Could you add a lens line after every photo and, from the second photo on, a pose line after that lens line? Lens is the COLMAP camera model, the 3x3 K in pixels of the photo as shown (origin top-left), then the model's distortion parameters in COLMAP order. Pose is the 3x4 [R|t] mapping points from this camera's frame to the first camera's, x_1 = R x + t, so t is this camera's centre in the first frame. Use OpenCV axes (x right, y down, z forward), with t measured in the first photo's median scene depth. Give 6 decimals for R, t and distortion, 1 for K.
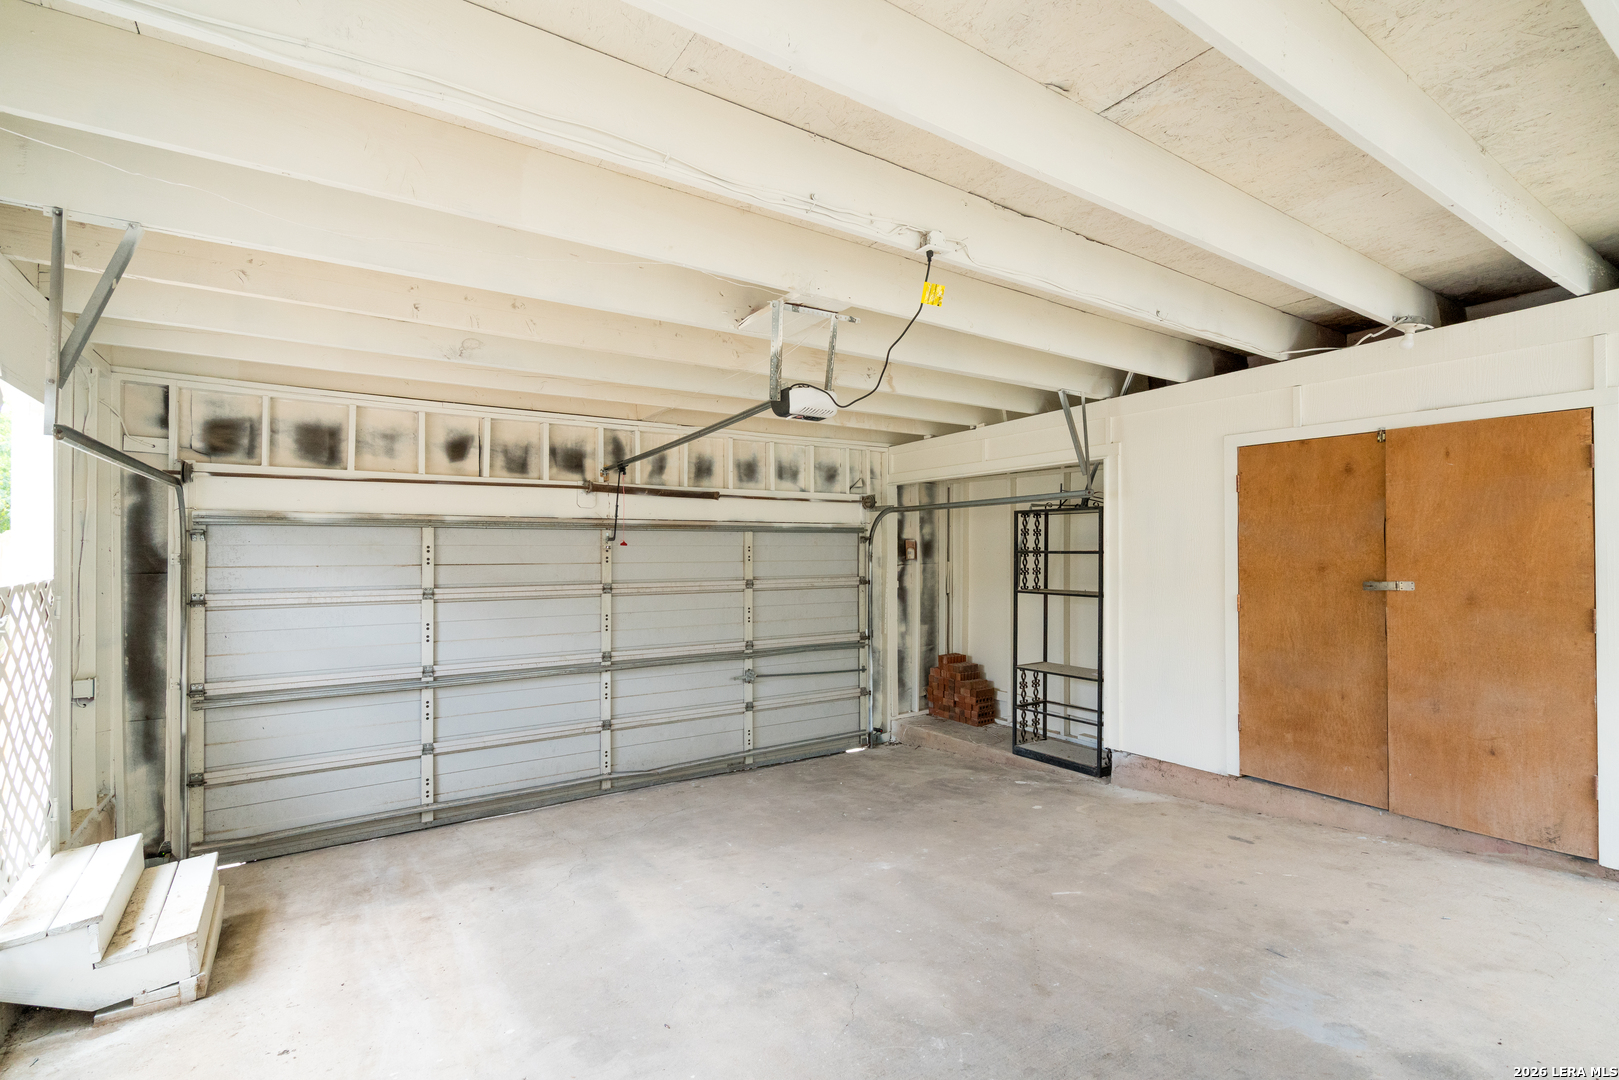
lens RADIAL K [[739.7, 0, 848.4], [0, 739.7, 550.2], [0, 0, 1]] dist [-0.008117, 0.003668]
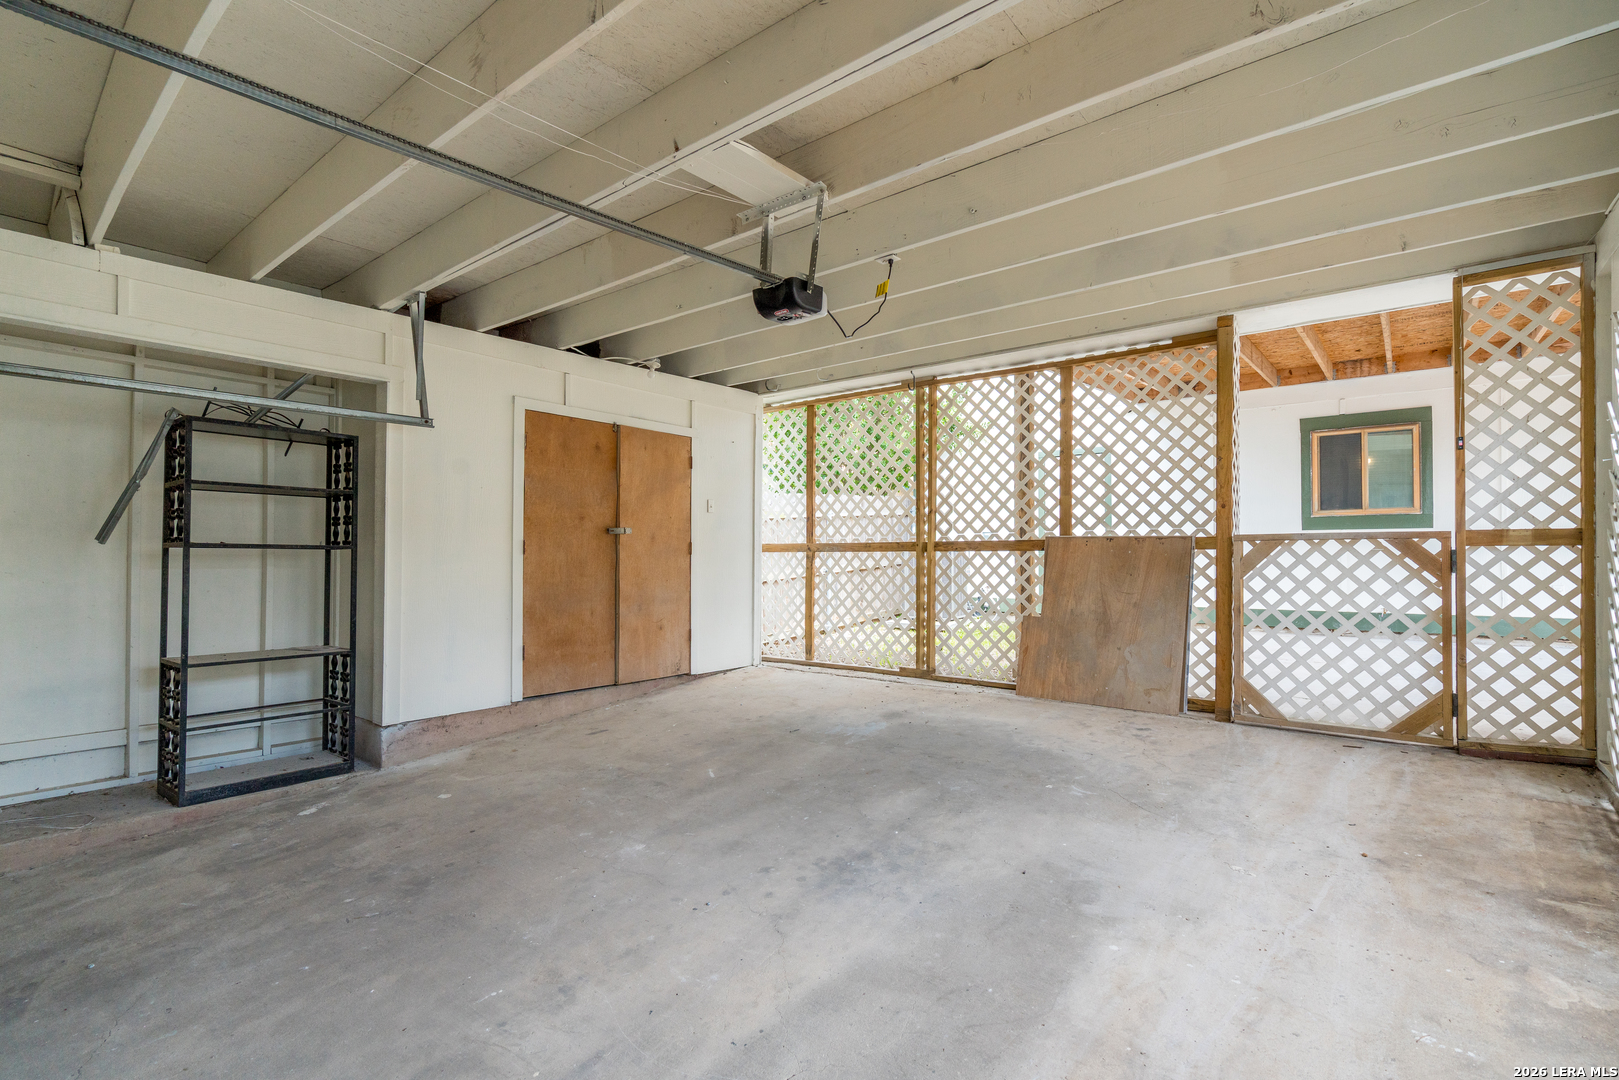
lens RADIAL K [[739.7, 0, 810.1], [0, 739.7, 549.4], [0, 0, 1]] dist [-0.008117, 0.003668]
pose [[-0.257744, 0.008689, 0.966174, -0.720773], [-0.004430, 0.999938, -0.010174, 0.089661], [-0.966203, -0.006903, -0.257690, 0.918983]]
